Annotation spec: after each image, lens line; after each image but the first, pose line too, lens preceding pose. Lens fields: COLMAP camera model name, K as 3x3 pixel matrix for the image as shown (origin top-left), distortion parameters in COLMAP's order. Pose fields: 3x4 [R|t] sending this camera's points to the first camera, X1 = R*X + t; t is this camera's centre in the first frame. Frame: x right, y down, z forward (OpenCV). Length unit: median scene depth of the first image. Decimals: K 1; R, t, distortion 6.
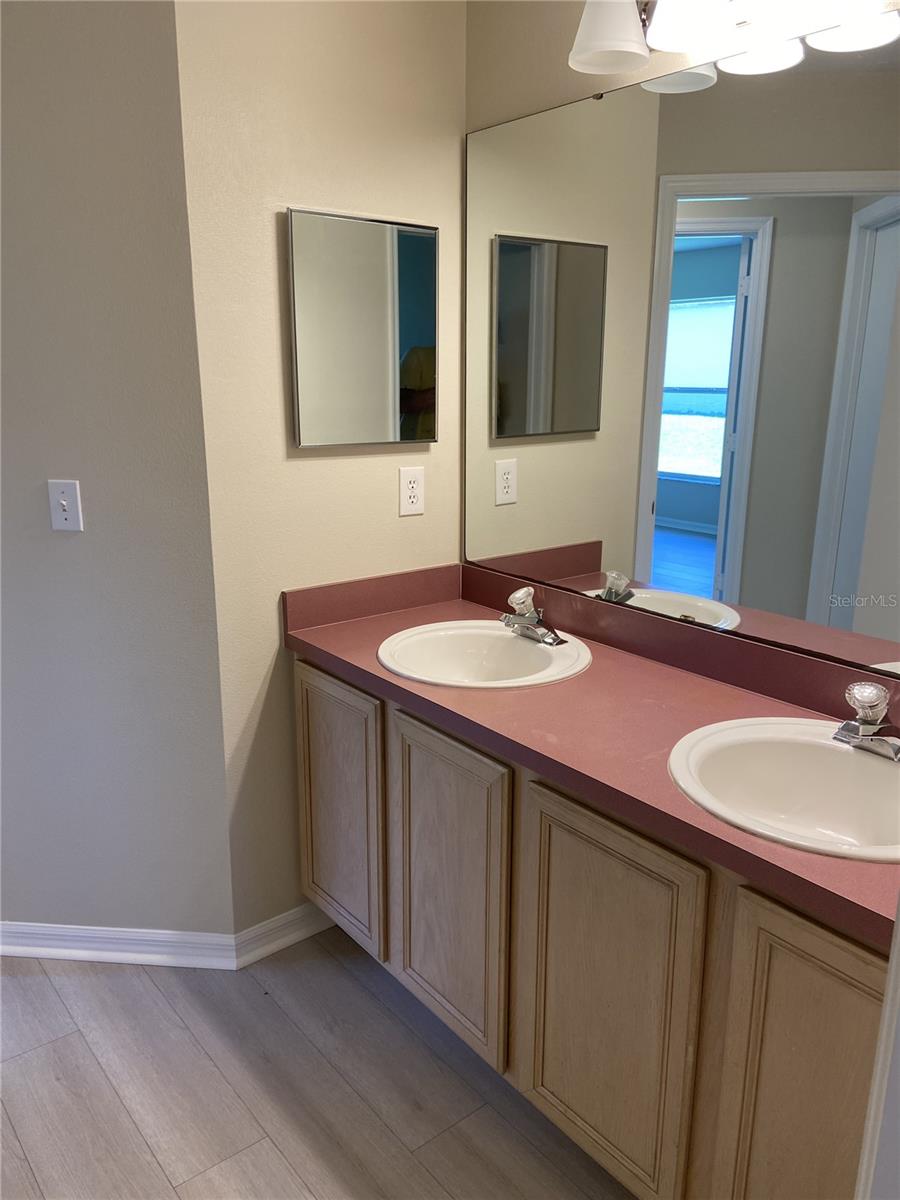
lens RADIAL K [[898.3, 0, 452.1], [0, 898.3, 598.3], [0, 0, 1]] dist [0.110695, -0.132398]
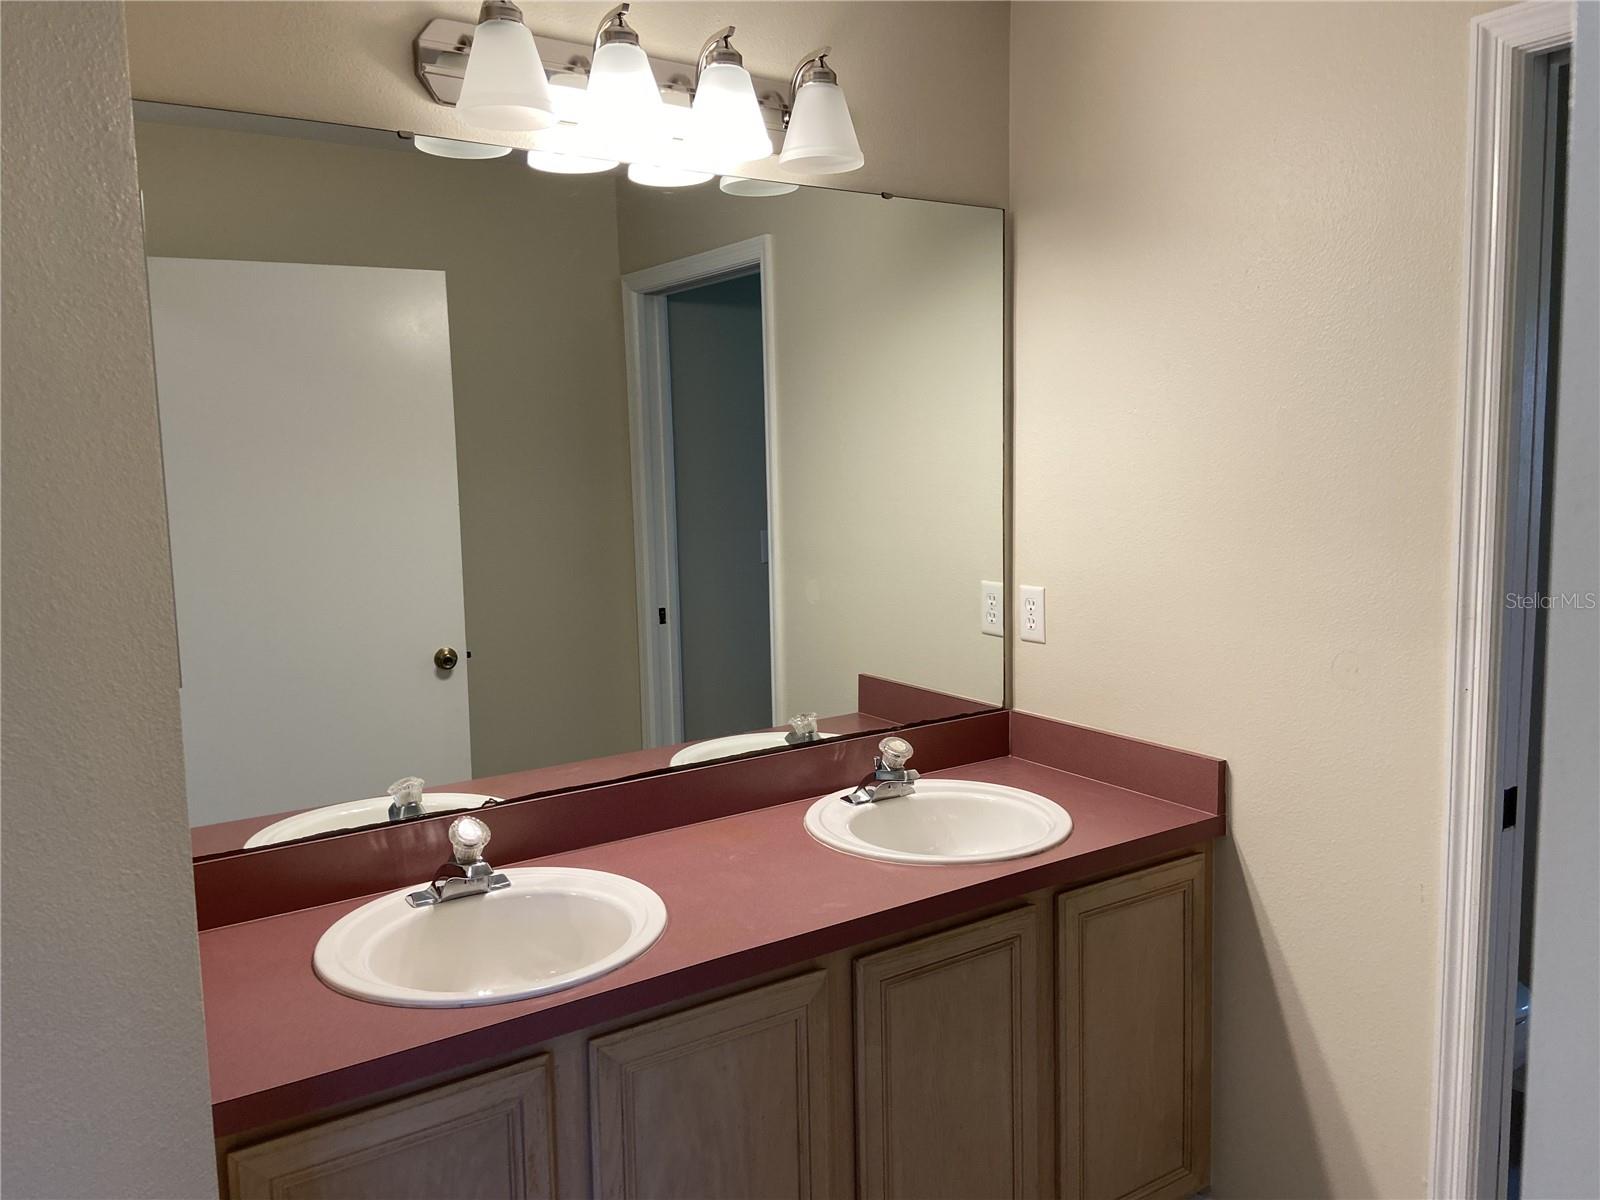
lens RADIAL K [[1197.8, 0, 805.8], [0, 1197.8, 600.4], [0, 0, 1]] dist [0.110695, -0.132398]
pose [[0.092806, -0.132209, 0.986868, -0.970288], [0.276202, 0.955666, 0.102055, -0.242010], [-0.956608, 0.263104, 0.125208, 0.804342]]
